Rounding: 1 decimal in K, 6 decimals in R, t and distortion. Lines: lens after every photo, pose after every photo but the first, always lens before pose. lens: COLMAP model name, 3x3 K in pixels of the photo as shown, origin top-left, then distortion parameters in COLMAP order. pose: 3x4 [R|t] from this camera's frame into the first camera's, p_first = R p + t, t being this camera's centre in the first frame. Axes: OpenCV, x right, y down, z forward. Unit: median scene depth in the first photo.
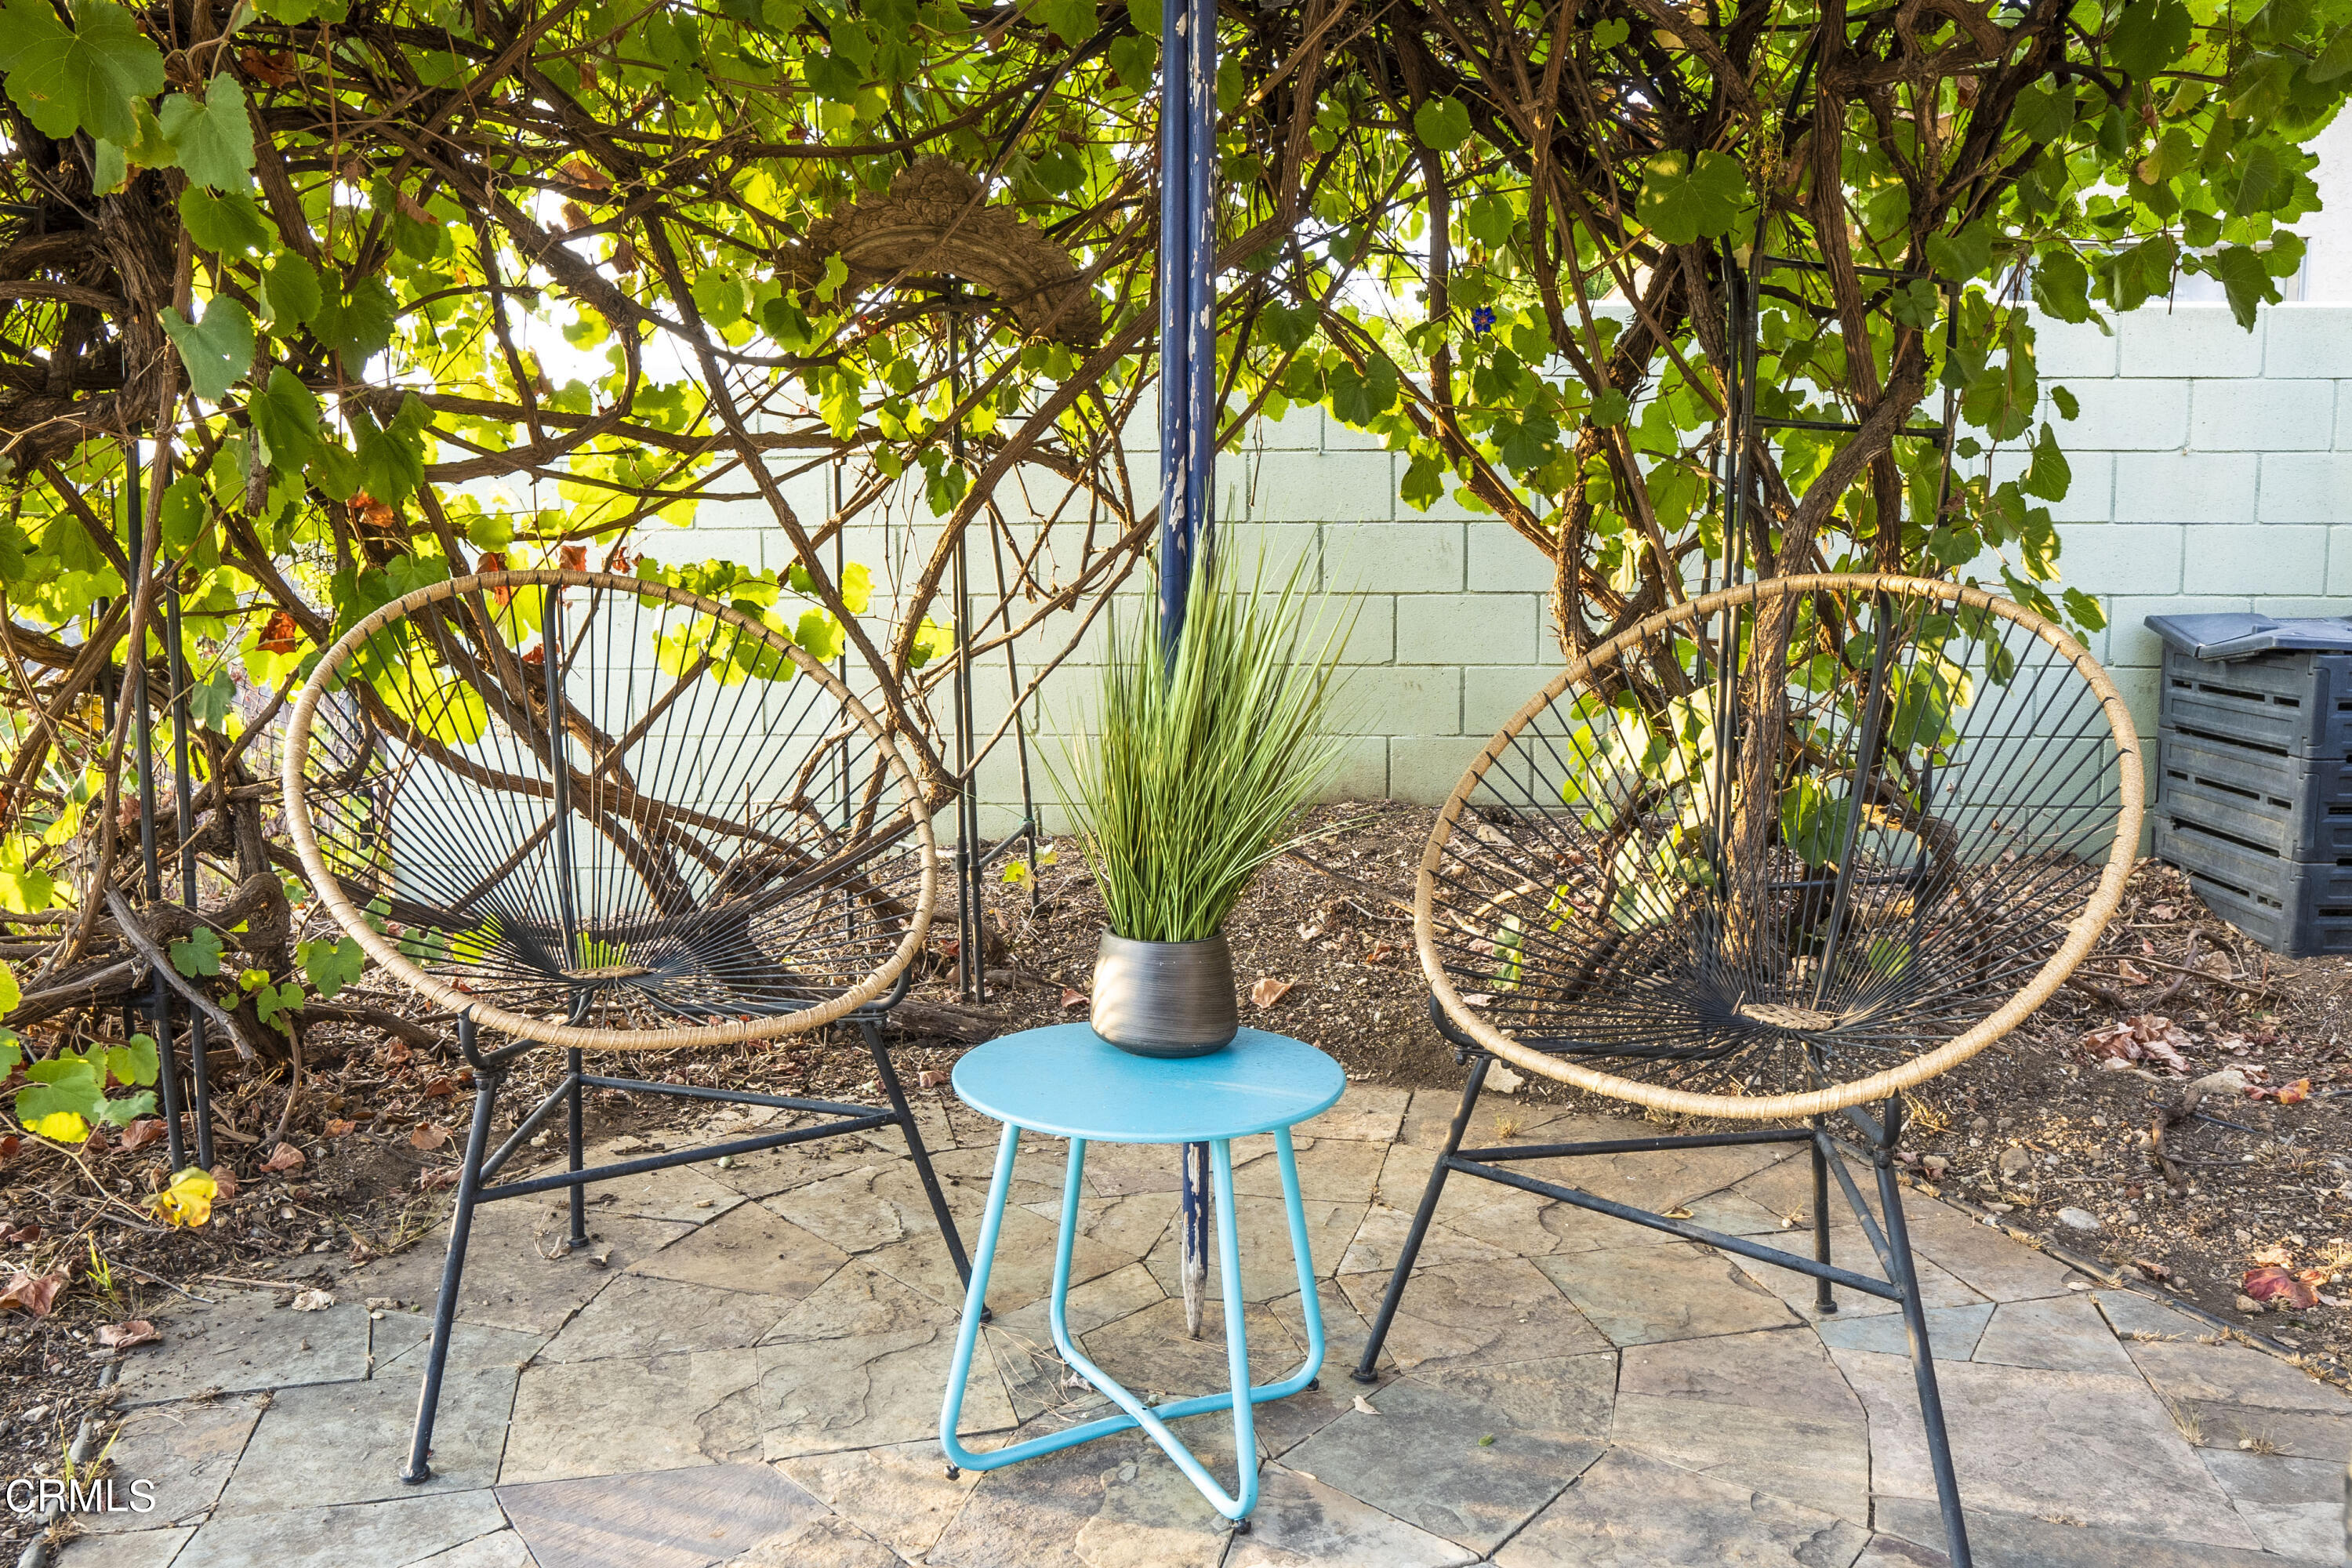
lens RADIAL K [[1645.1, 0, 1176.0], [0, 1645.1, 784.0], [0, 0, 1]] dist [-0.145055, 0.096612]
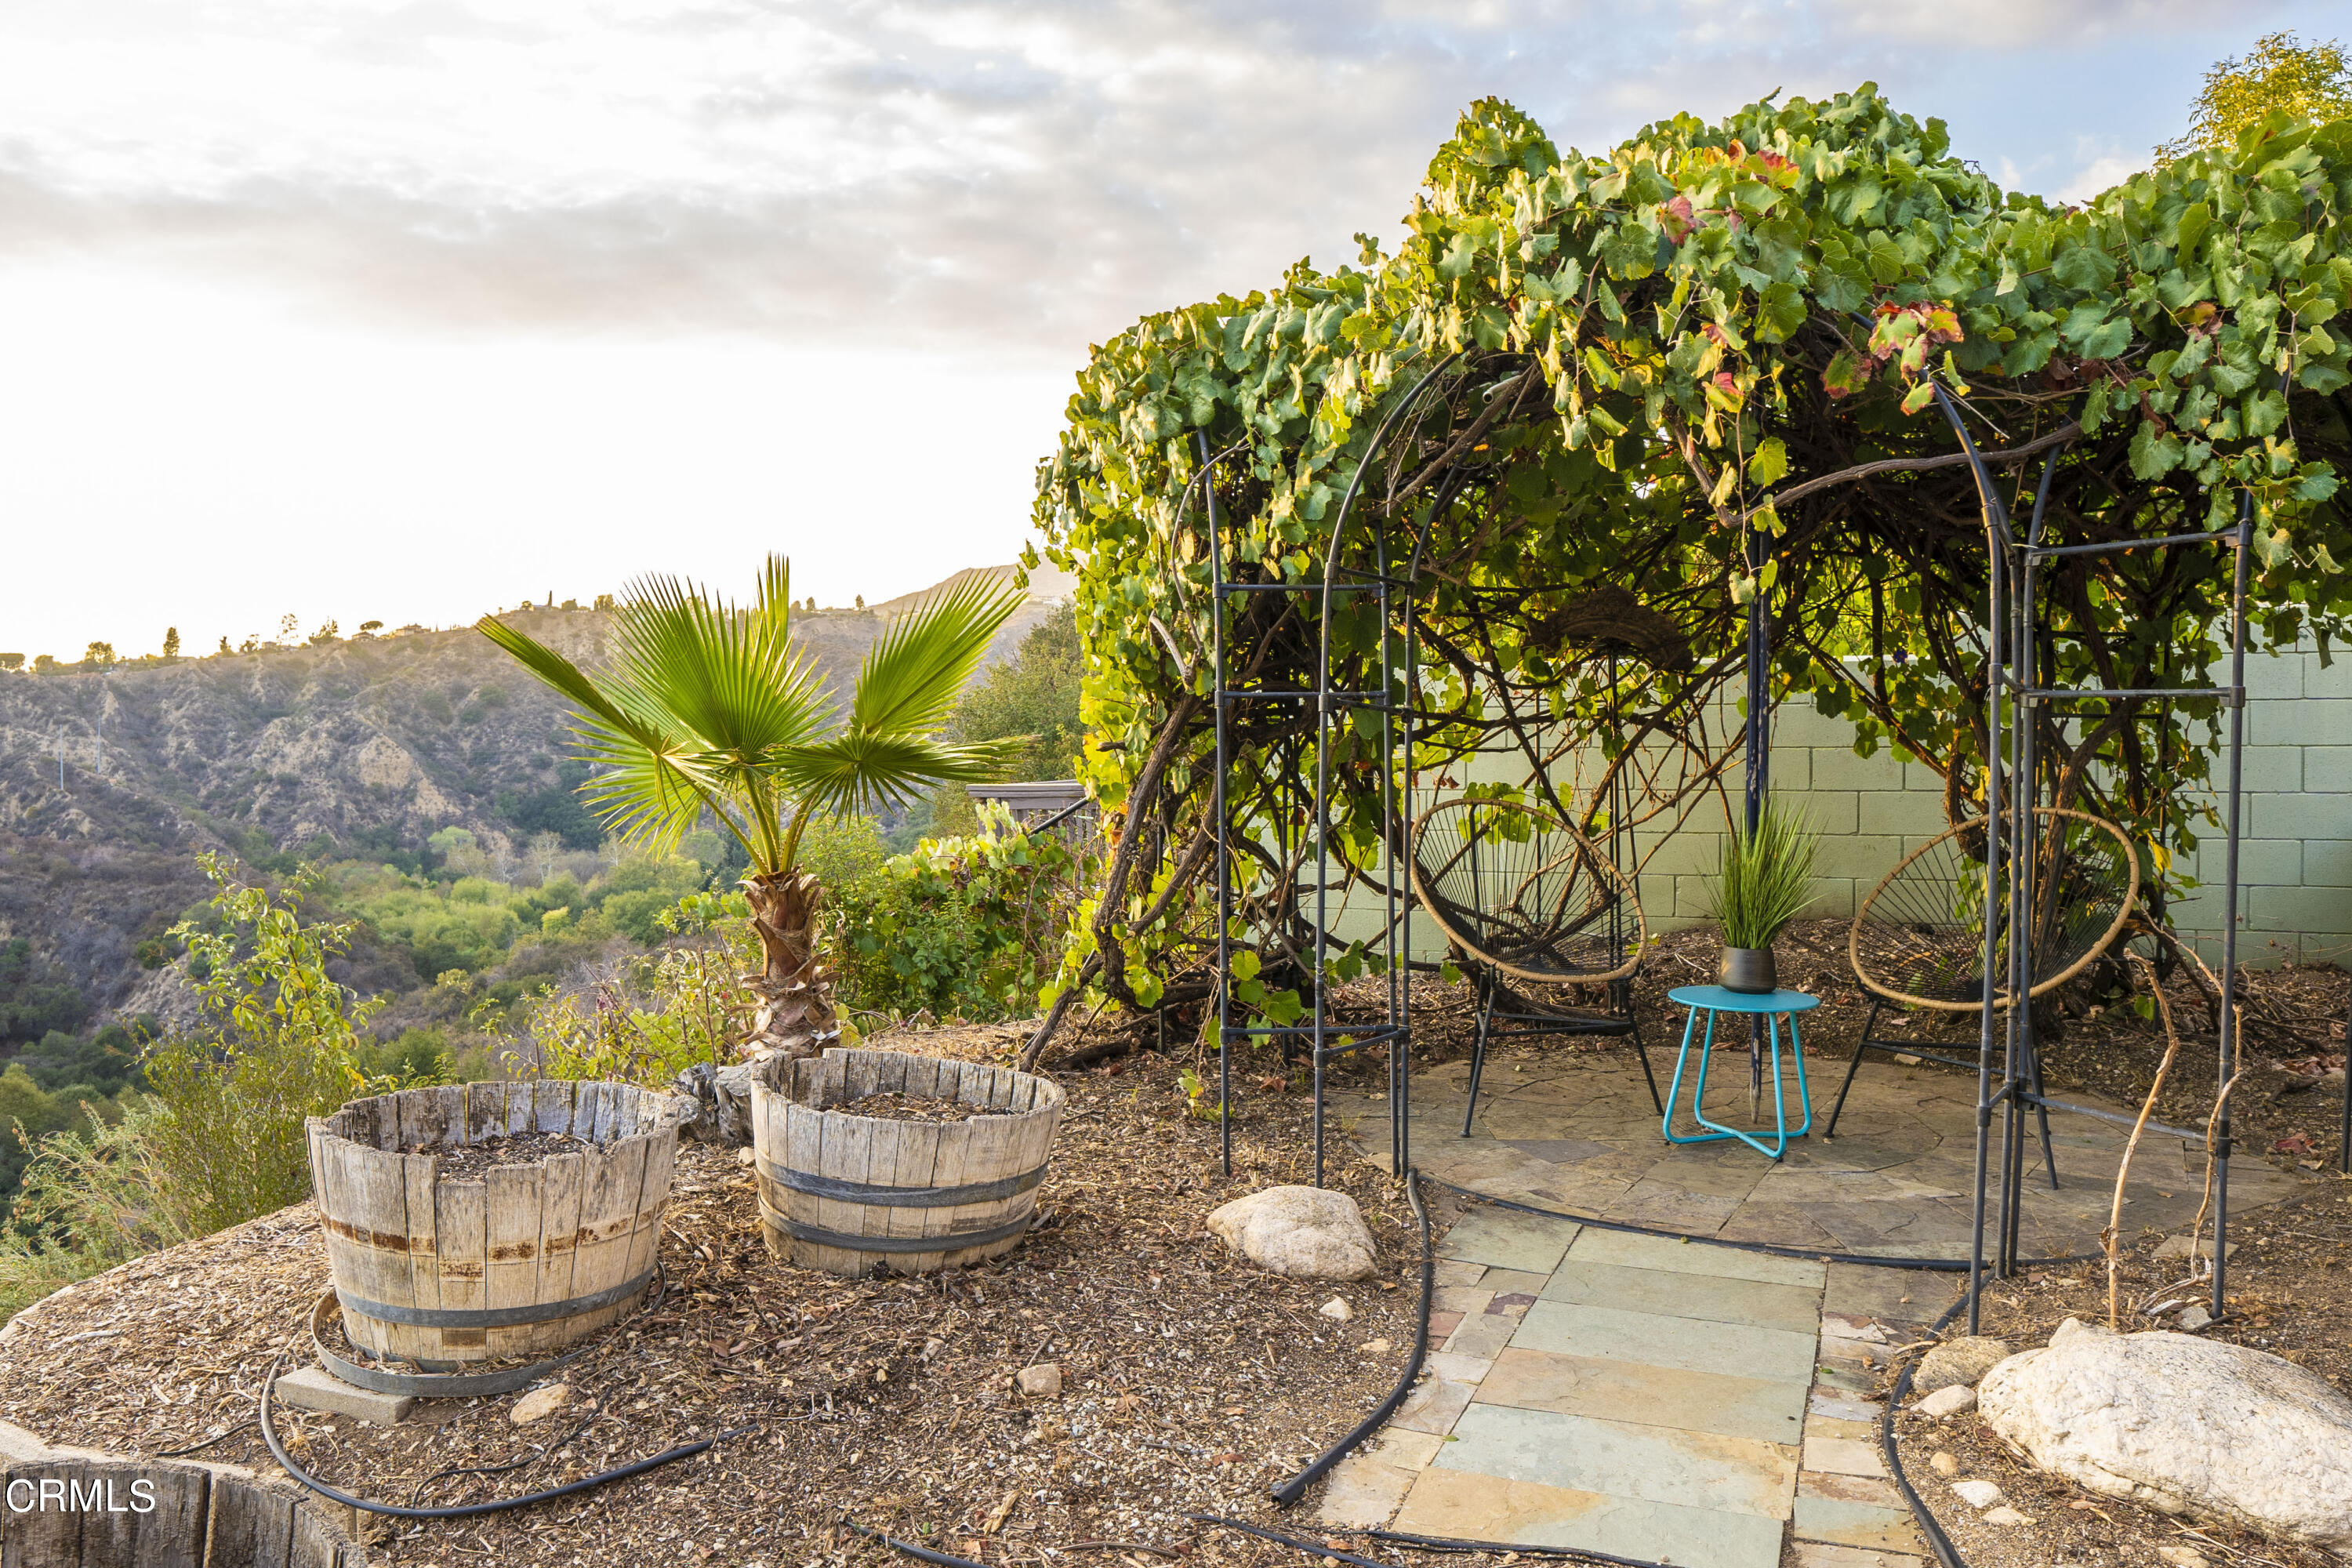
lens RADIAL K [[1645.1, 0, 1176.0], [0, 1645.1, 784.0], [0, 0, 1]] dist [-0.145055, 0.096612]
pose [[0.958698, 0.007024, -0.284338, -0.085925], [-0.032635, 0.995809, -0.085437, 0.047505], [0.282546, 0.091188, 0.954910, -0.983208]]
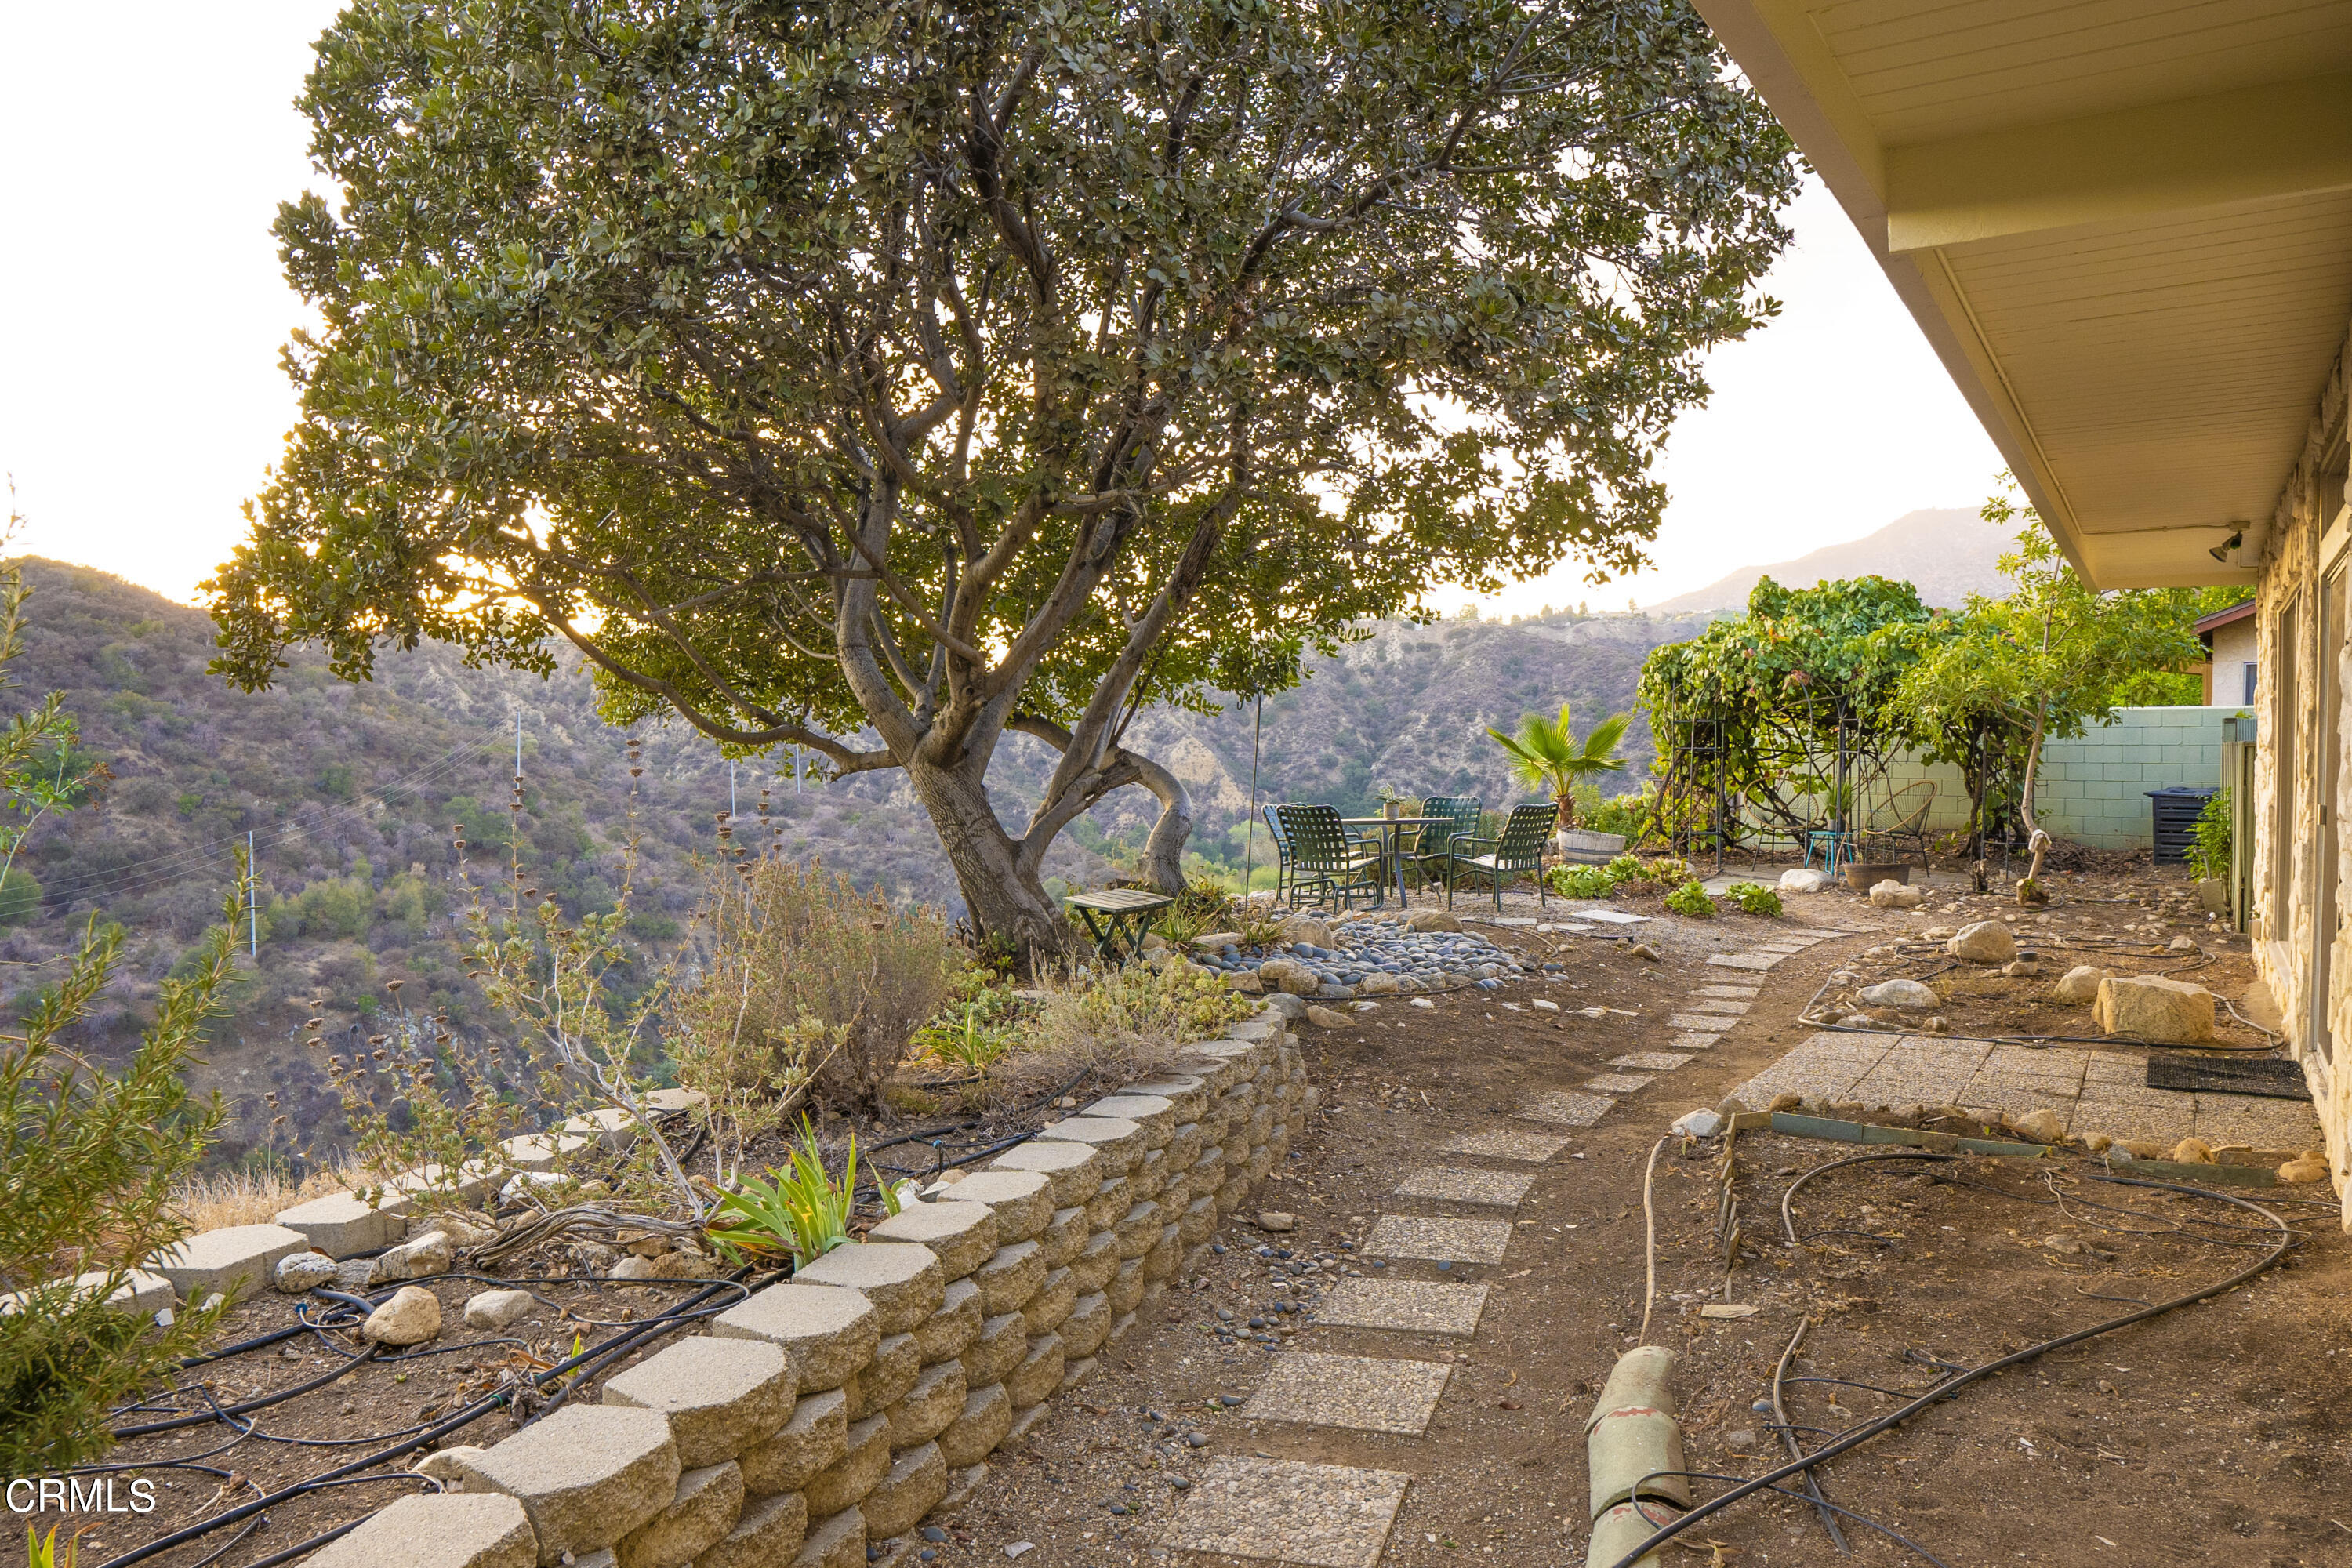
lens RADIAL K [[1645.1, 0, 1176.0], [0, 1645.1, 784.0], [0, 0, 1]] dist [-0.145055, 0.096612]
pose [[0.729774, 0.017843, -0.683456, 1.945283], [-0.080330, 0.994973, -0.059798, 0.411504], [0.678953, 0.098541, 0.727539, -4.545339]]
